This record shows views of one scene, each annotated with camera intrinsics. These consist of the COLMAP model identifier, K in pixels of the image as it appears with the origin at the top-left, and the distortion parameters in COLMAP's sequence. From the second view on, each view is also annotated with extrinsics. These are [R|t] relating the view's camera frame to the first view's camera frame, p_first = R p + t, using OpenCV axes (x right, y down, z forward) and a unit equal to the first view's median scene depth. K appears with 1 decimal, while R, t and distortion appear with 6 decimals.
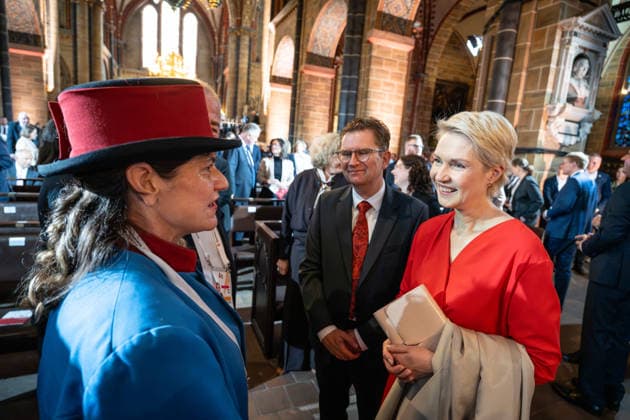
lens RADIAL K [[337.8, 0, 315.0], [0, 337.8, 210.0], [0, 0, 1]] dist [-0.020605, 0.000011]
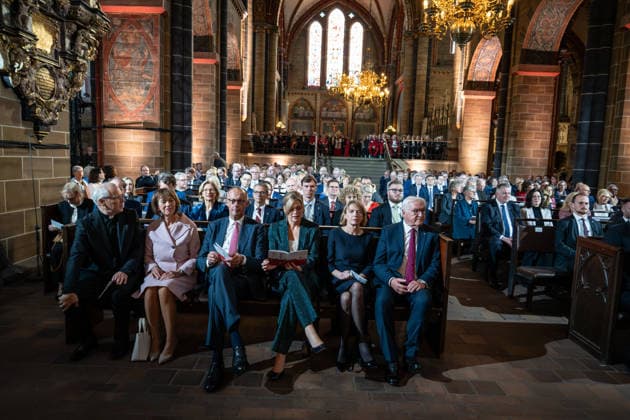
lens RADIAL K [[425.4, 0, 316.0], [0, 425.4, 208.4], [0, 0, 1]] dist [-0.005917, -0.000555]
pose [[0.919535, -0.003613, -0.392991, -0.075974], [-0.031214, 0.996127, -0.082194, 0.014671], [0.391766, 0.087848, 0.915861, -0.101751]]
